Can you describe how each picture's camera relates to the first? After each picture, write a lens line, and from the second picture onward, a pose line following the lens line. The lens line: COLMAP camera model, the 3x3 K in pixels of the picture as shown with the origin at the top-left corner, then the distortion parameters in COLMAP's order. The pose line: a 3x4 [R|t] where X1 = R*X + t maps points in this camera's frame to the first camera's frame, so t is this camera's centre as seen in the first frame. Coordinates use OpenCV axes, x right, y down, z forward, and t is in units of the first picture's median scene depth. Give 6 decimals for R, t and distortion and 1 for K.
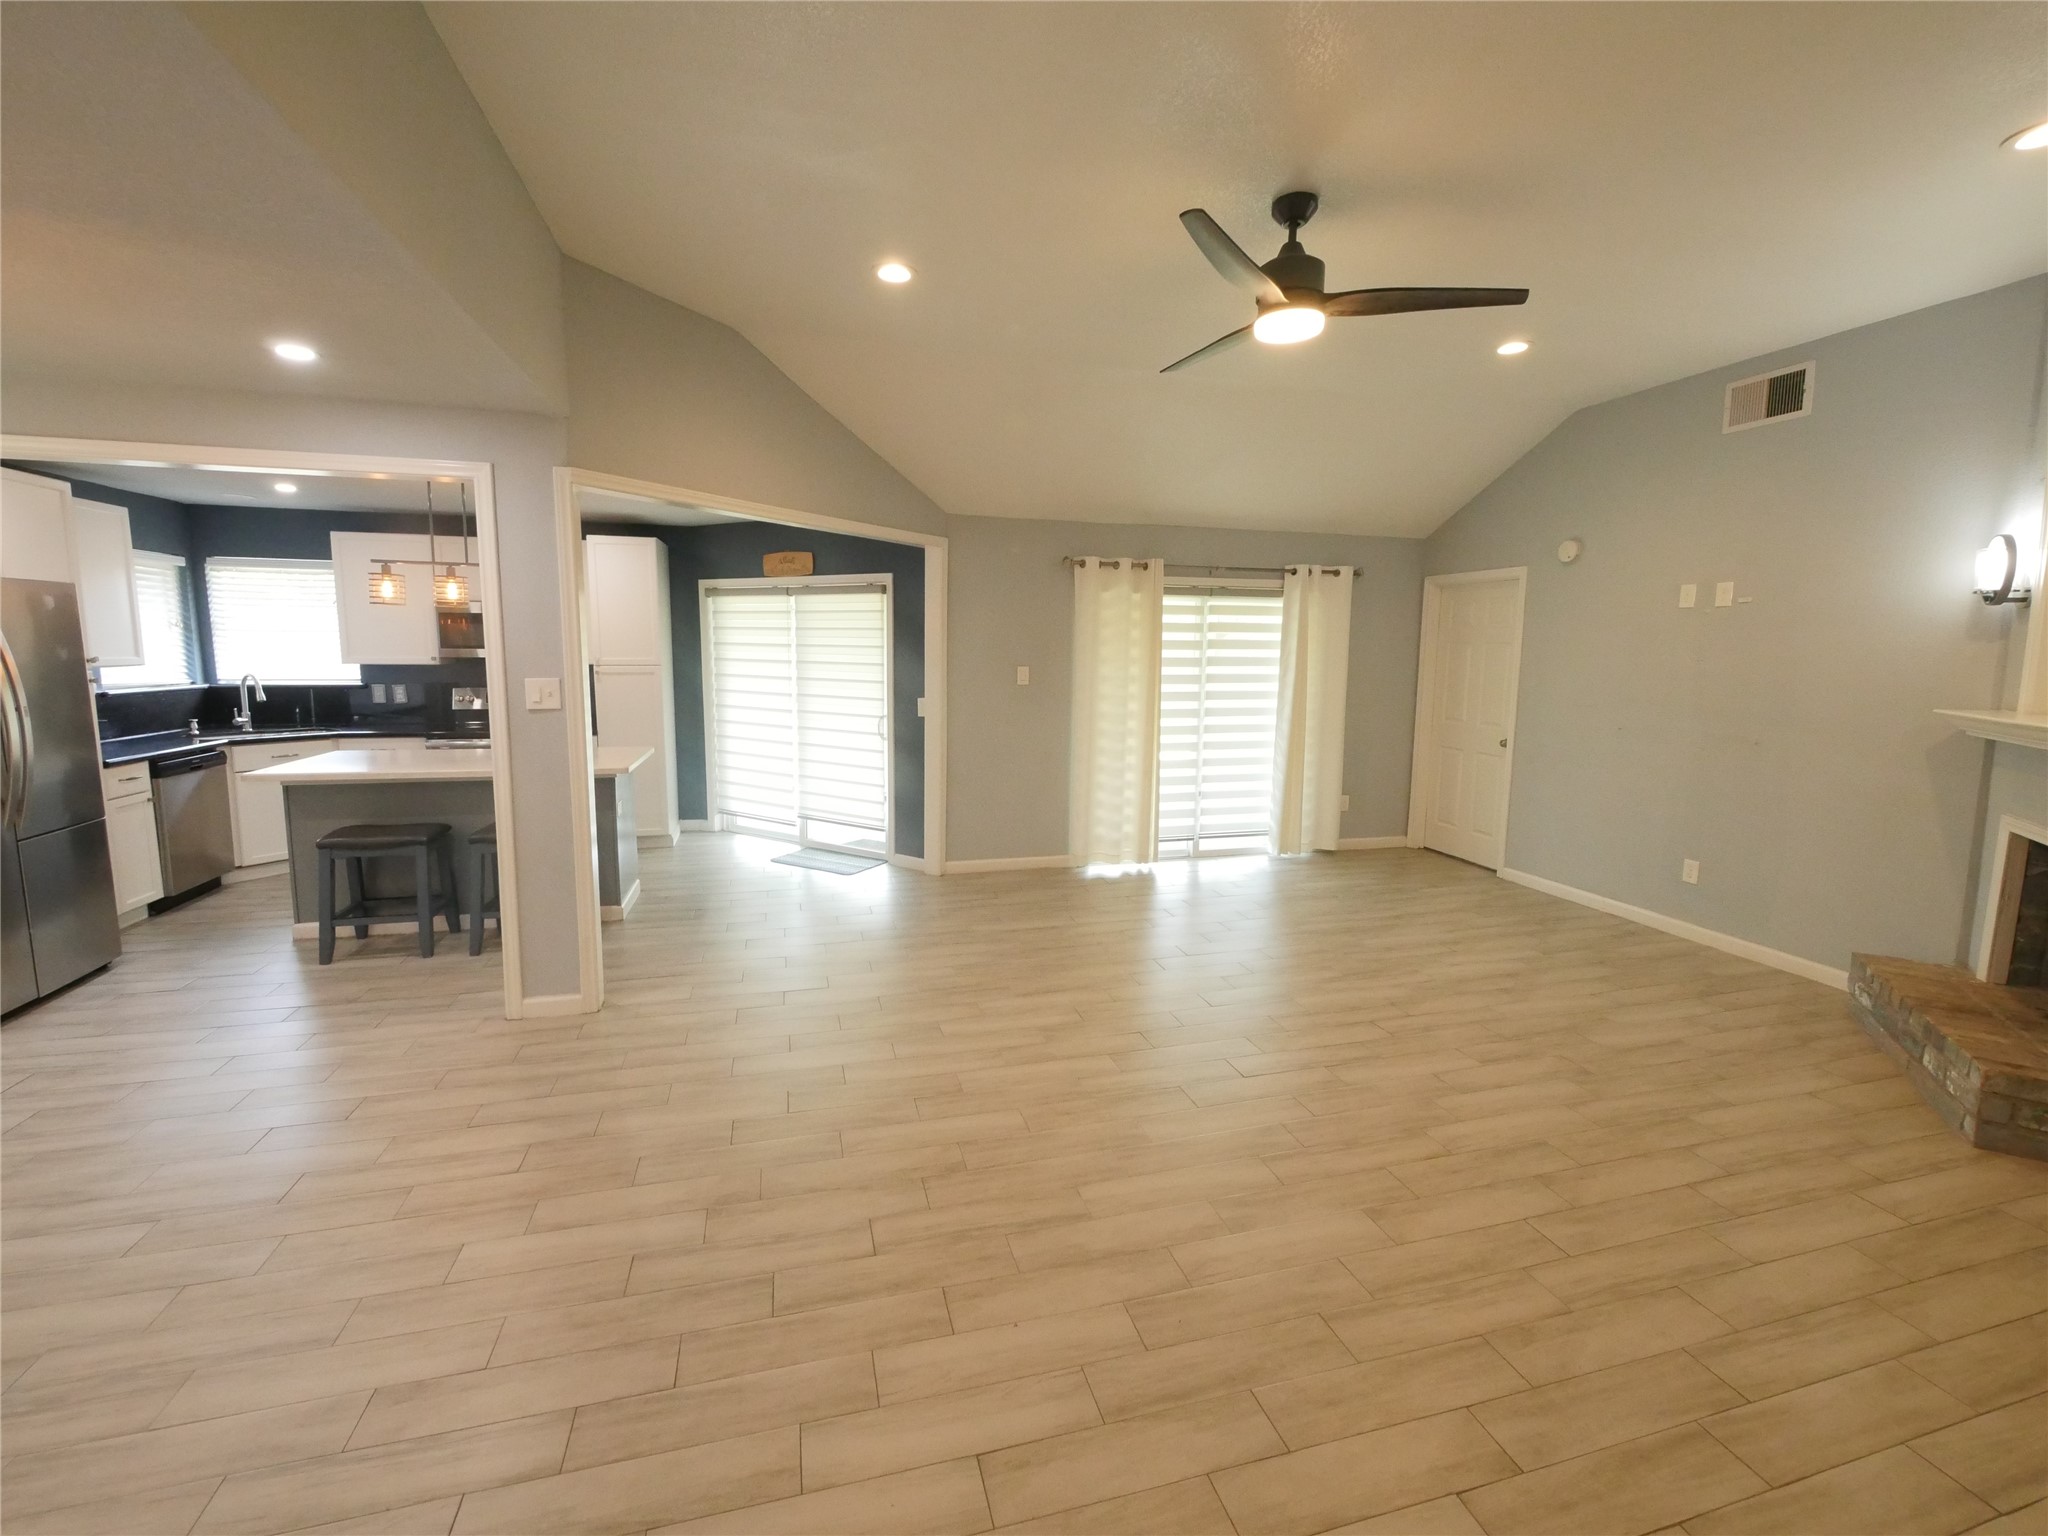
lens RADIAL K [[861.3, 0, 1017.7], [0, 861.3, 748.0], [0, 0, 1]] dist [-0.006592, 0.000634]
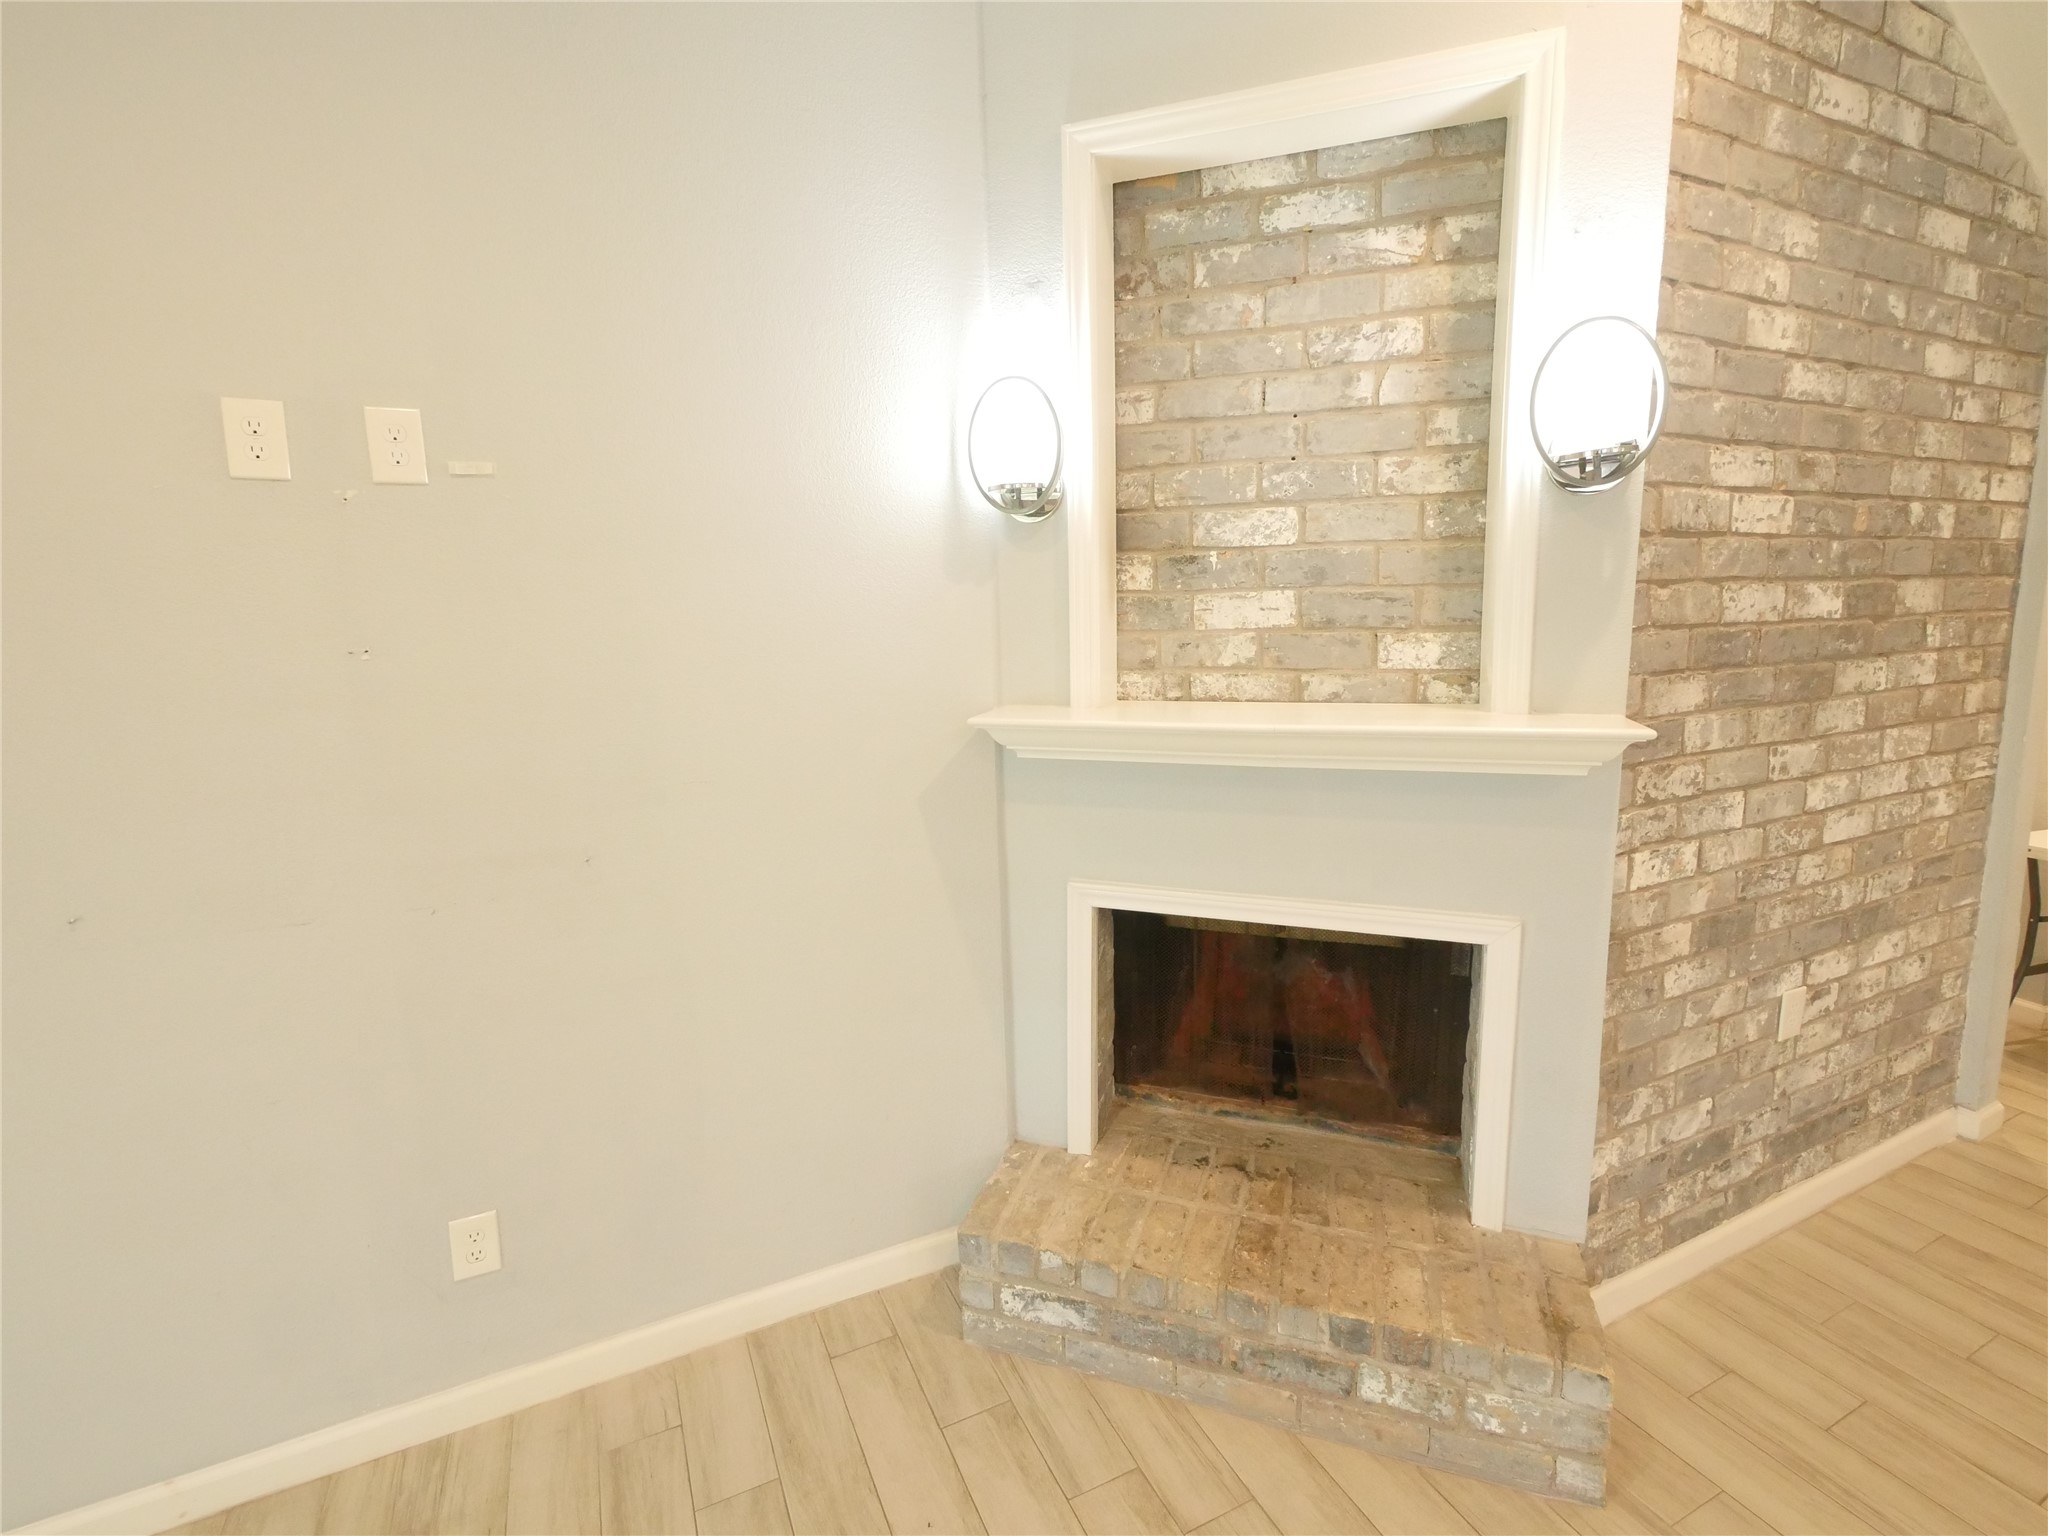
lens RADIAL K [[948.1, 0, 1034.0], [0, 948.1, 743.7], [0, 0, 1]] dist [0.004086, -0.001021]
pose [[-0.178075, -0.153750, 0.971931, 0.357564], [0.137151, 0.974199, 0.179237, -0.086621], [-0.974412, 0.165219, -0.152394, 0.725762]]
